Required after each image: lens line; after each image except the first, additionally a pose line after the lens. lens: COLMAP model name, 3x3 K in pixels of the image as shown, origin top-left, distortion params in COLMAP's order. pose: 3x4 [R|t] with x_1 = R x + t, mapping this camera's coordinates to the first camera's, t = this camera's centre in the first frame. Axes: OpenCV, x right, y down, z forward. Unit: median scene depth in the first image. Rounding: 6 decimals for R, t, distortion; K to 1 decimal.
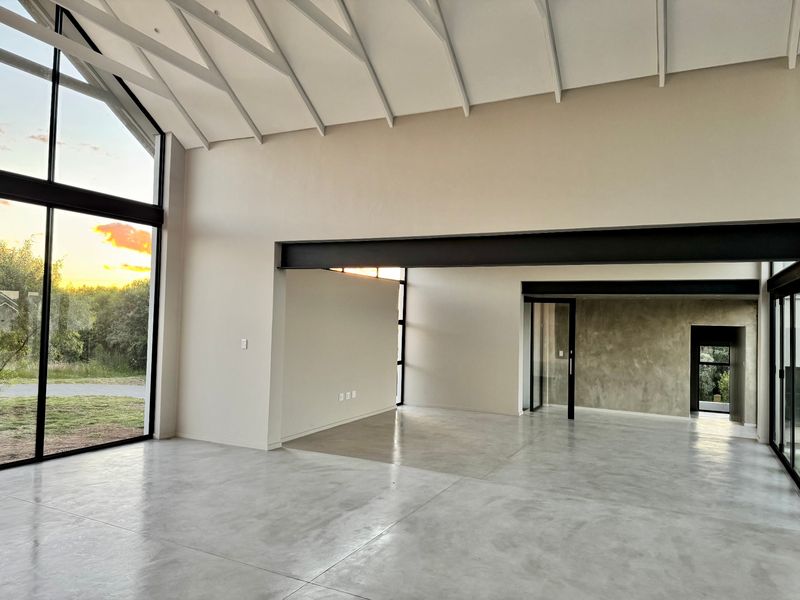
lens RADIAL K [[563.6, 0, 400.0], [0, 563.6, 300.0], [0, 0, 1]] dist [0.082716, -0.104138]
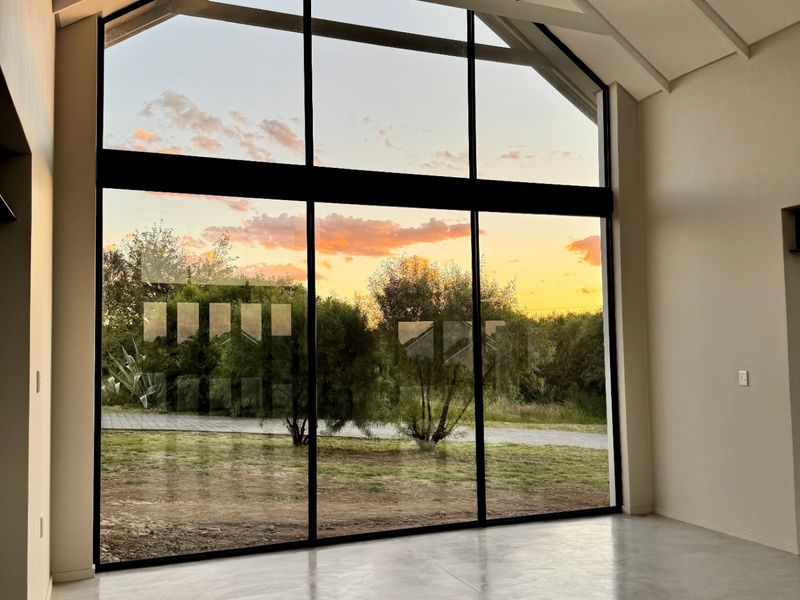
lens RADIAL K [[746.7, 0, 400.0], [0, 746.7, 300.0], [0, 0, 1]] dist [0.159607, -0.295457]
pose [[0.753894, -0.076013, -0.652584, -0.003613], [0.054739, 0.997098, -0.052905, 0.013815], [0.654712, 0.004163, 0.755867, 0.103213]]
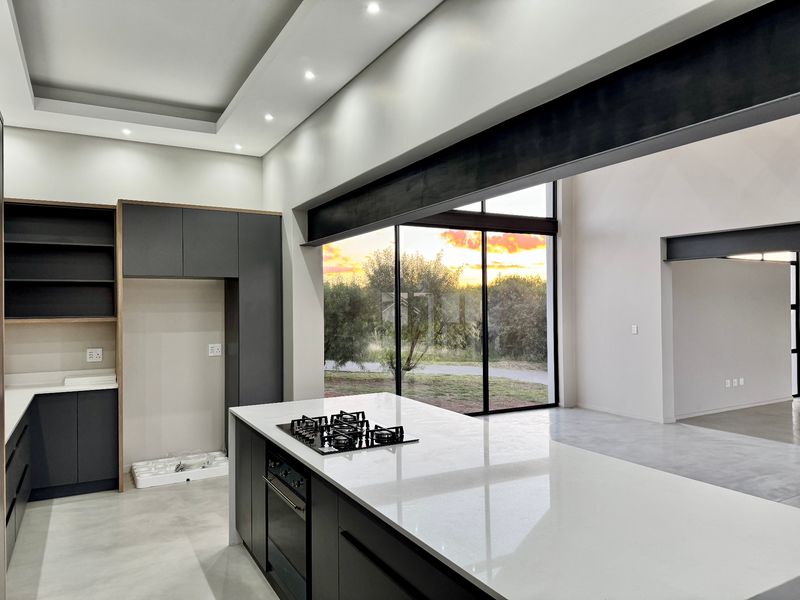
lens RADIAL K [[563.6, 0, 400.0], [0, 563.6, 300.0], [0, 0, 1]] dist [0.082716, -0.104138]
pose [[0.834033, -0.039420, -0.550304, -0.032459], [0.048312, 0.998831, 0.001673, -0.006592], [0.549595, -0.027982, 0.834963, -0.209084]]
